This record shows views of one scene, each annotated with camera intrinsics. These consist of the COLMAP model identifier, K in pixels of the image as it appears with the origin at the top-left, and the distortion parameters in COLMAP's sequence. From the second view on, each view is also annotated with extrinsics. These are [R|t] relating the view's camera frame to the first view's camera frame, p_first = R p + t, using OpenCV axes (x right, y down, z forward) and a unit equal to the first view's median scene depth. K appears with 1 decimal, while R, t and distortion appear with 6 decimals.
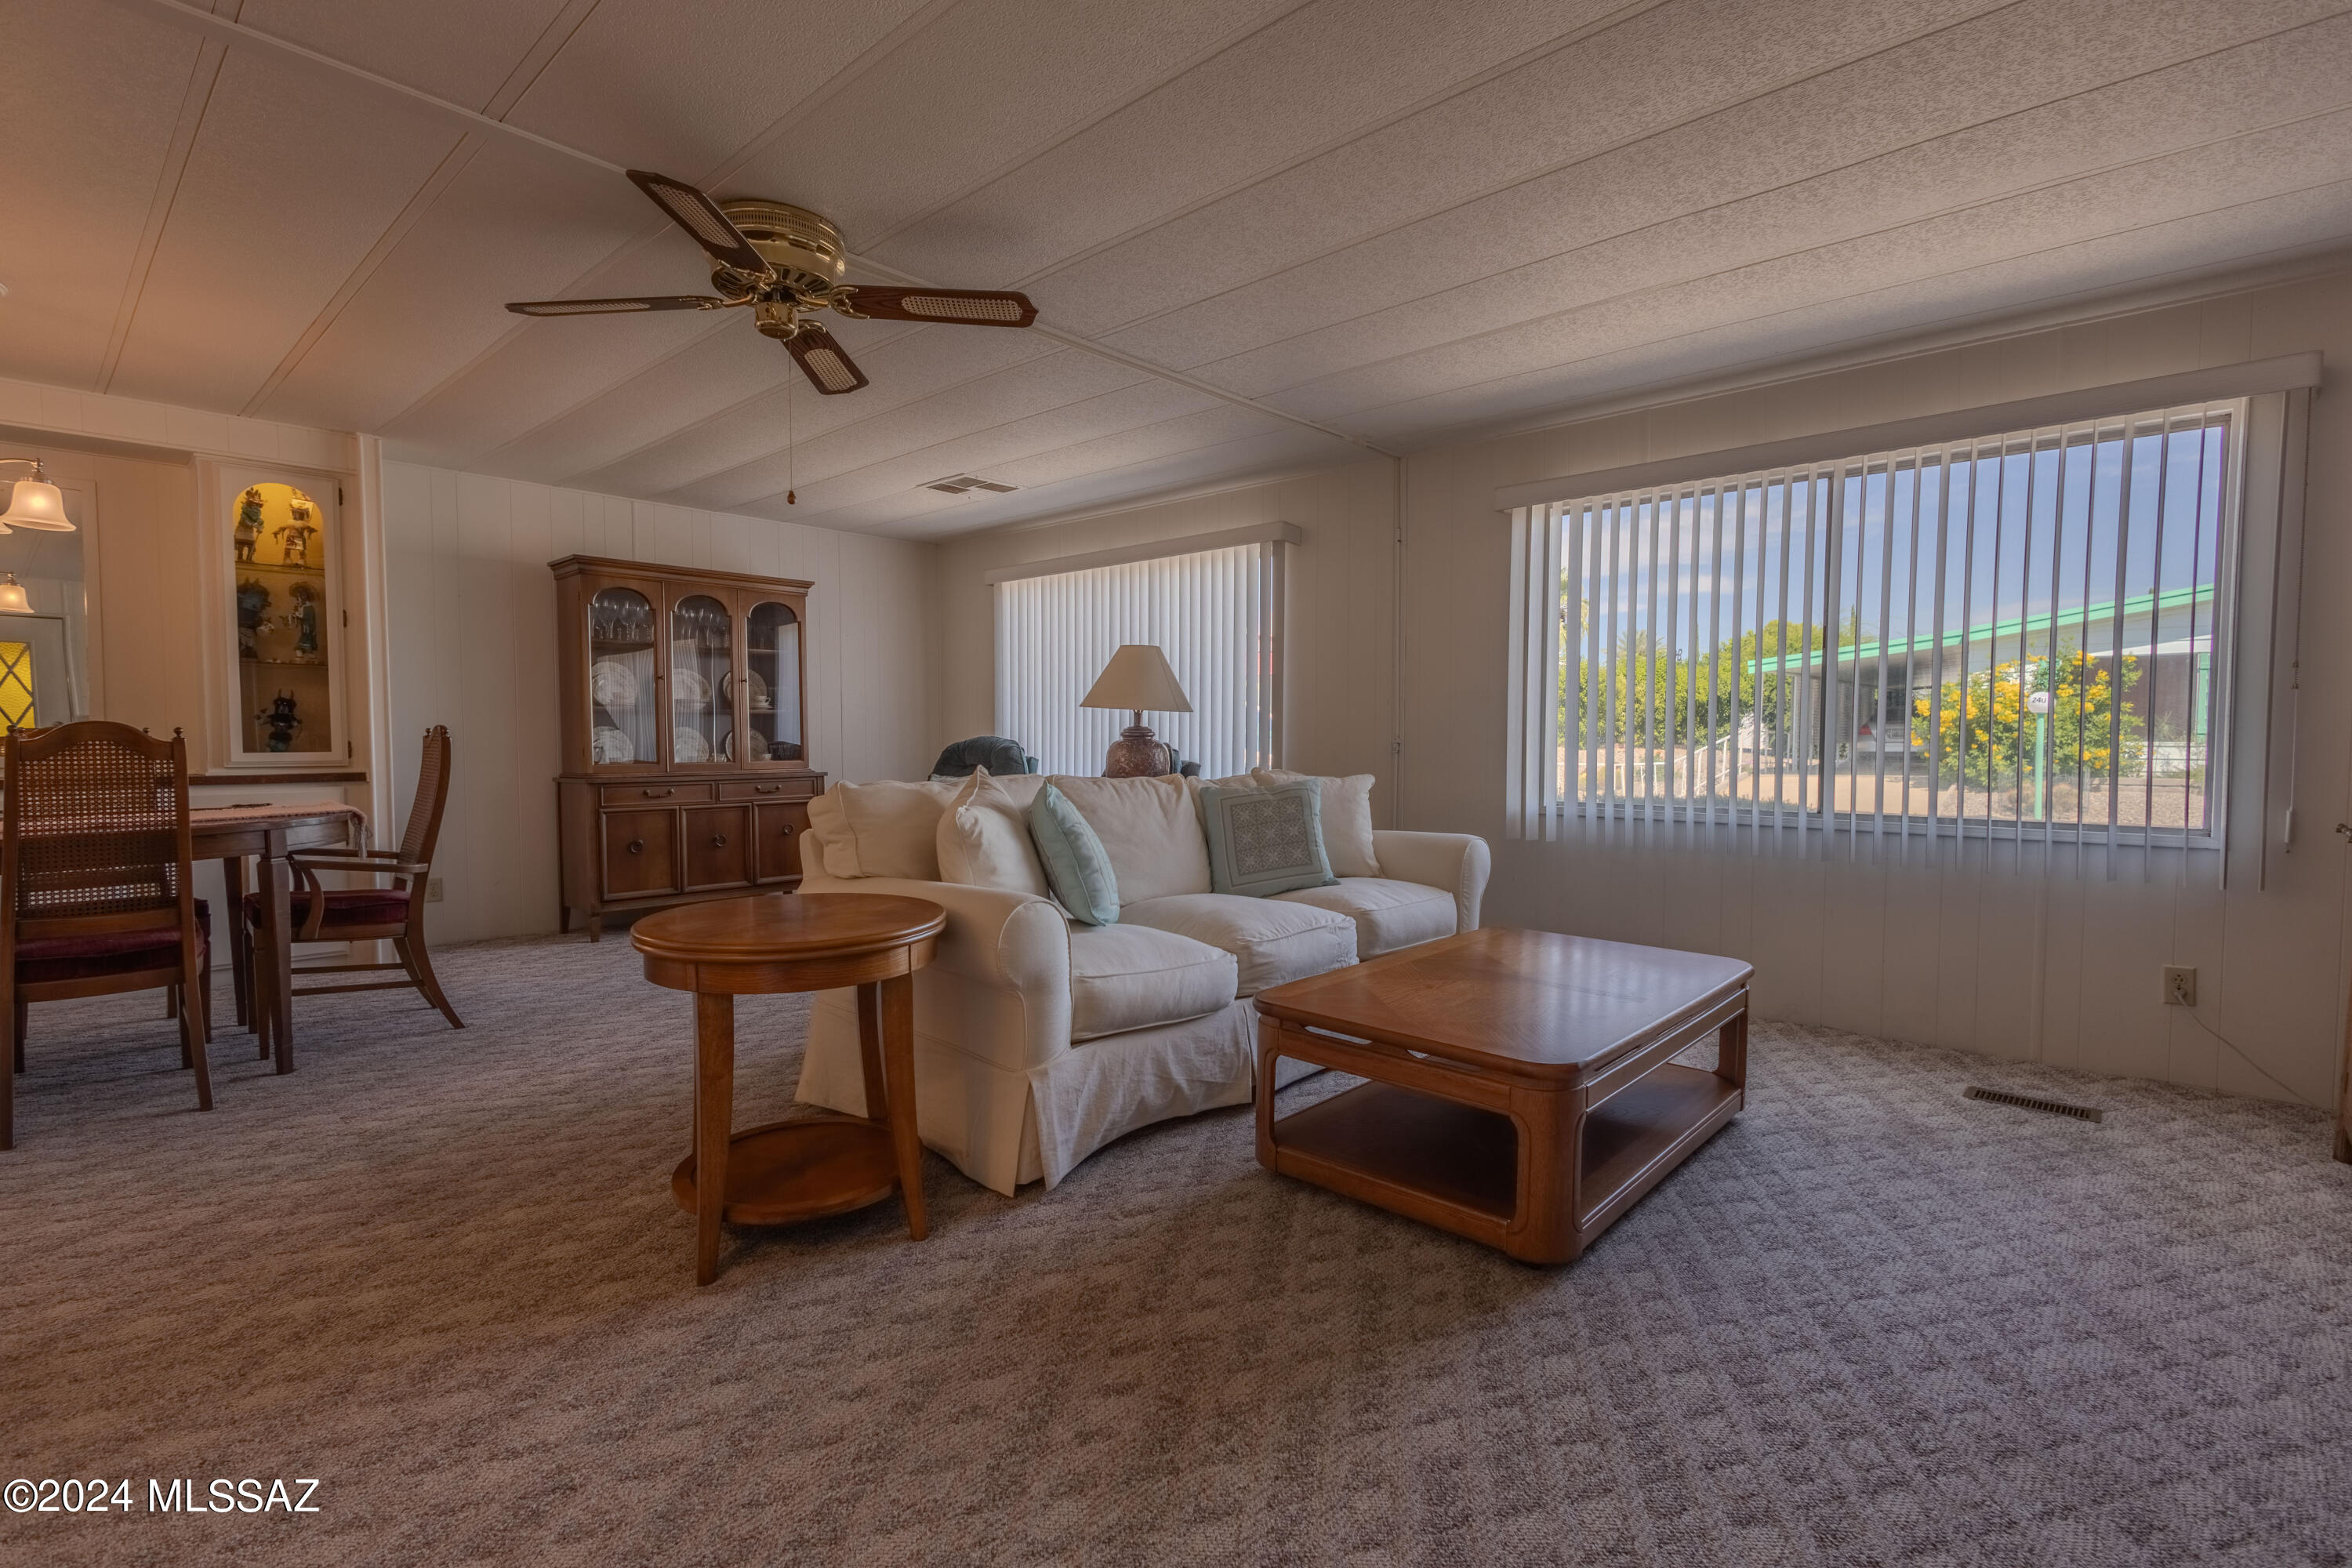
lens RADIAL K [[1075.6, 0, 1168.2], [0, 1075.6, 795.1], [0, 0, 1]] dist [0.008910, -0.001558]
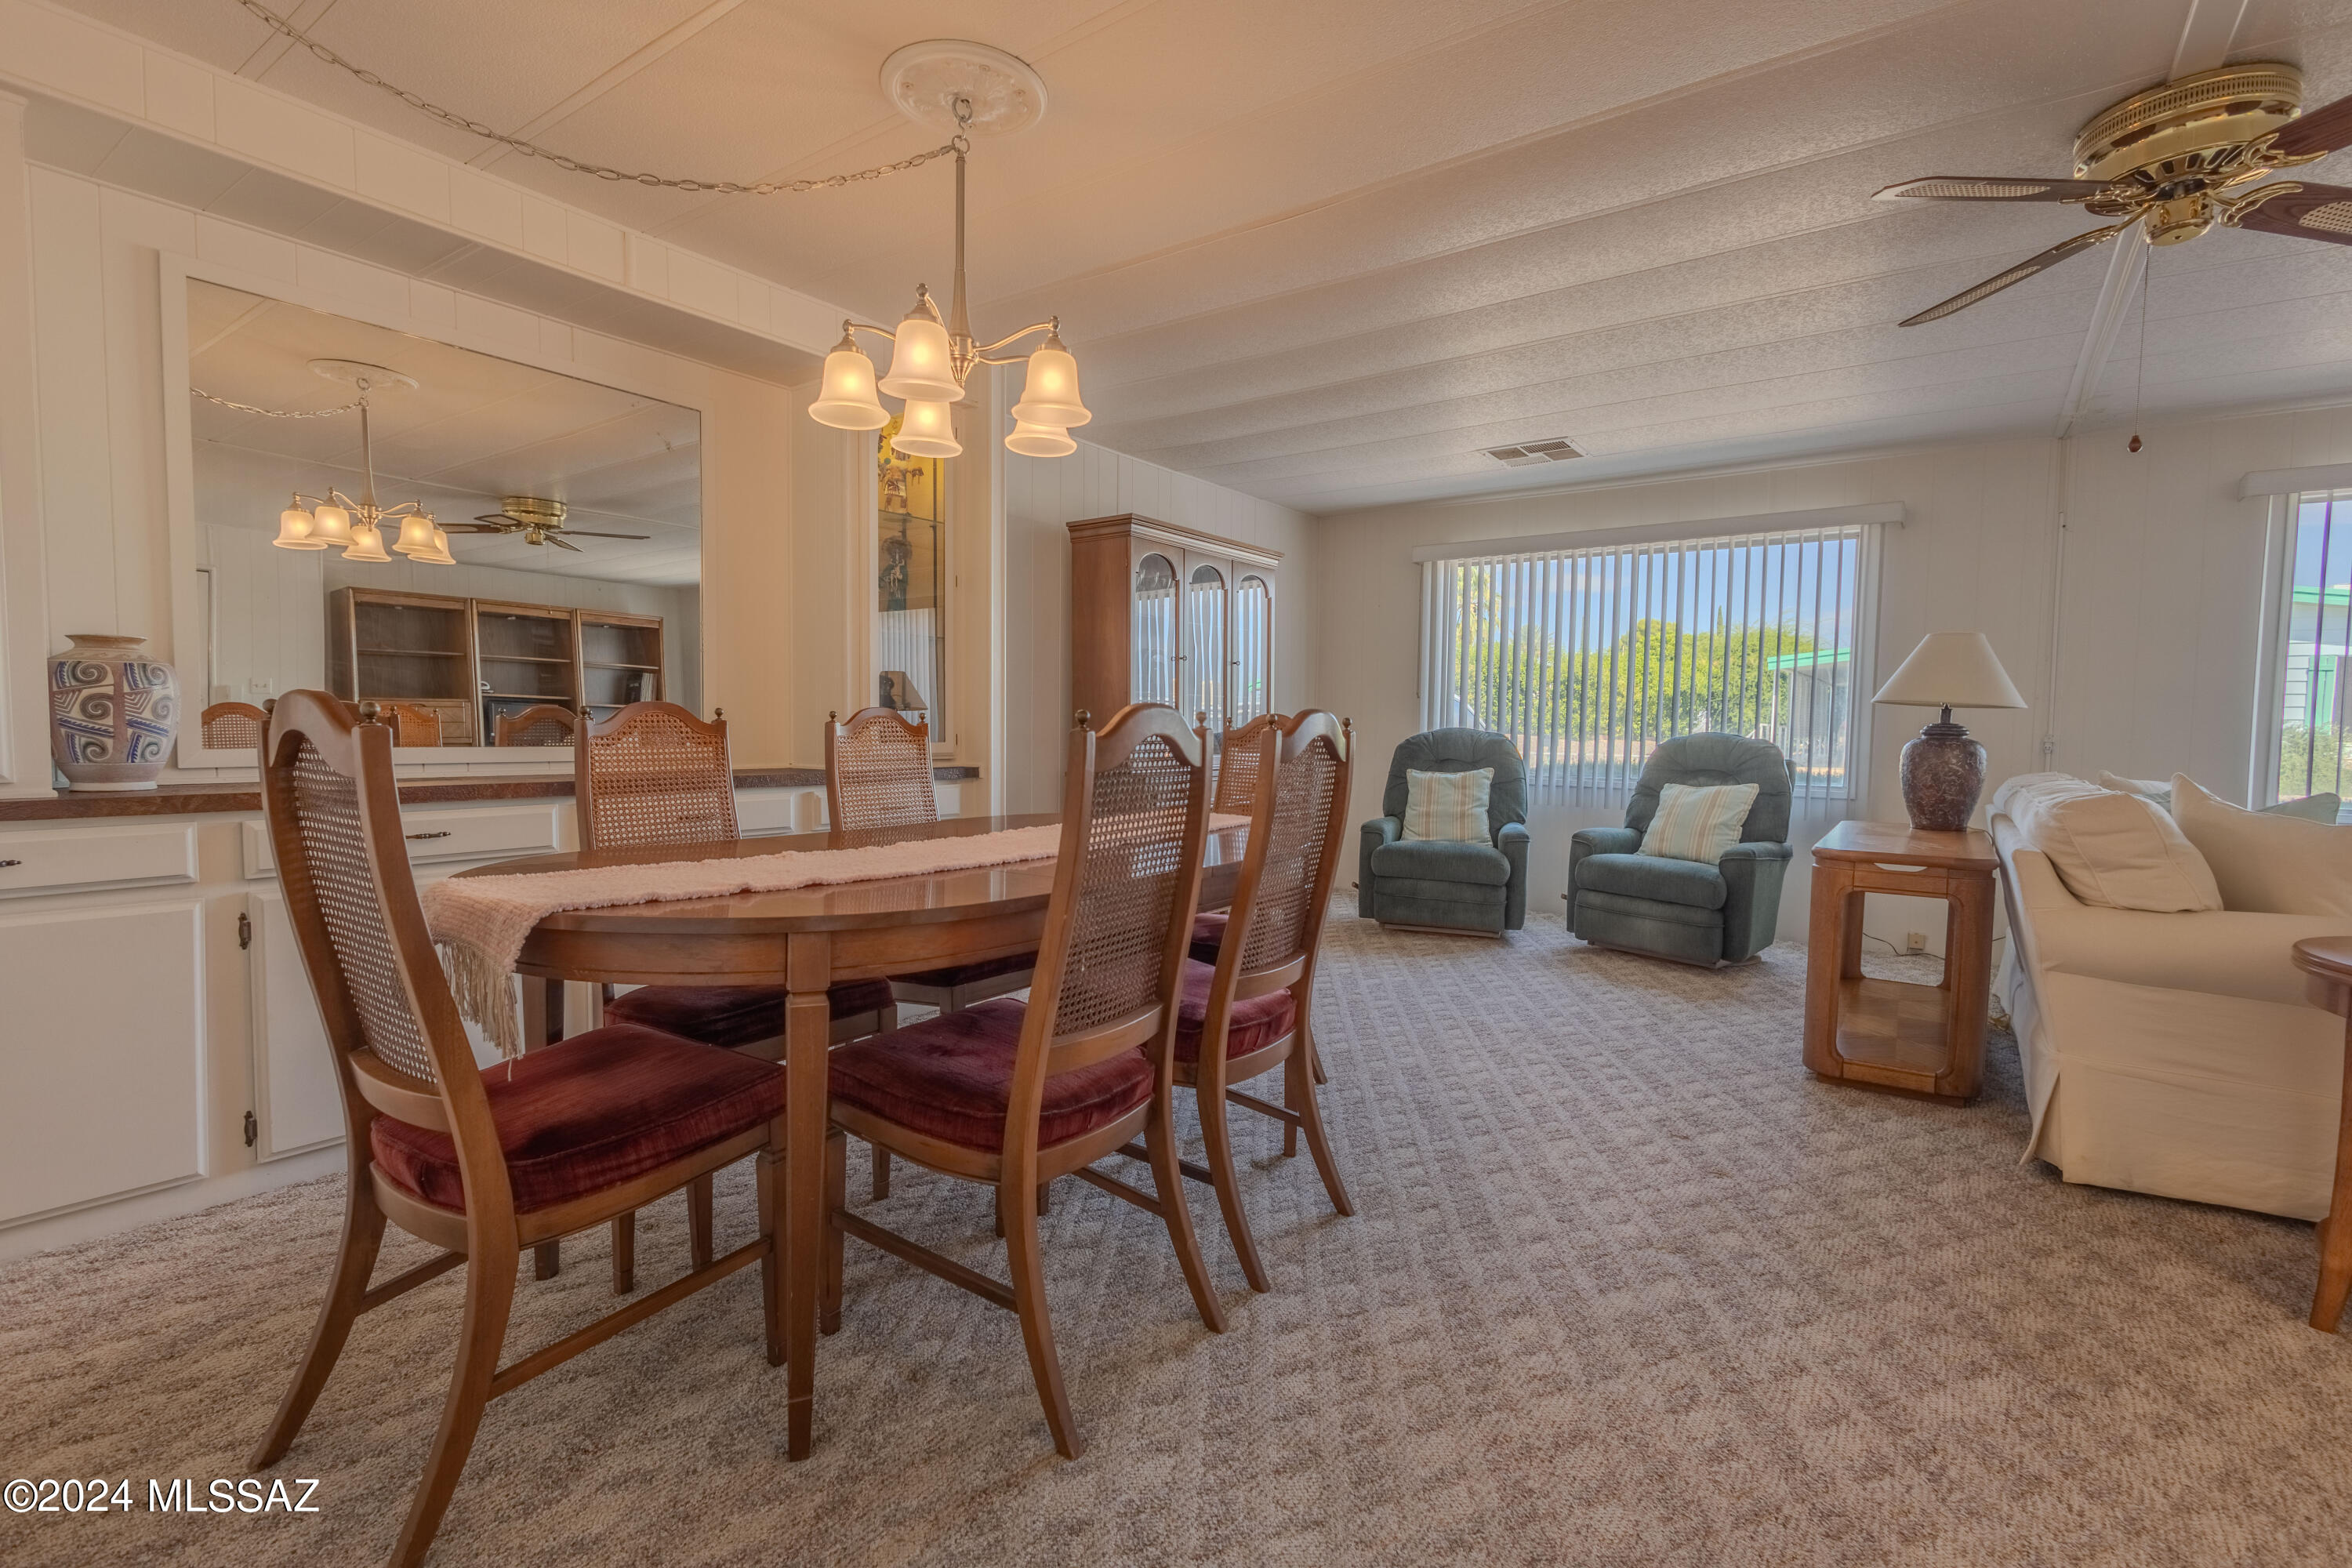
lens RADIAL K [[1075.6, 0, 1177.5], [0, 1075.6, 786.8], [0, 0, 1]] dist [0.008910, -0.001558]
pose [[0.993327, 0.007739, 0.115069, -0.669723], [-0.007573, 0.999970, -0.001876, -0.004496], [-0.115080, 0.000992, 0.993356, 0.159168]]
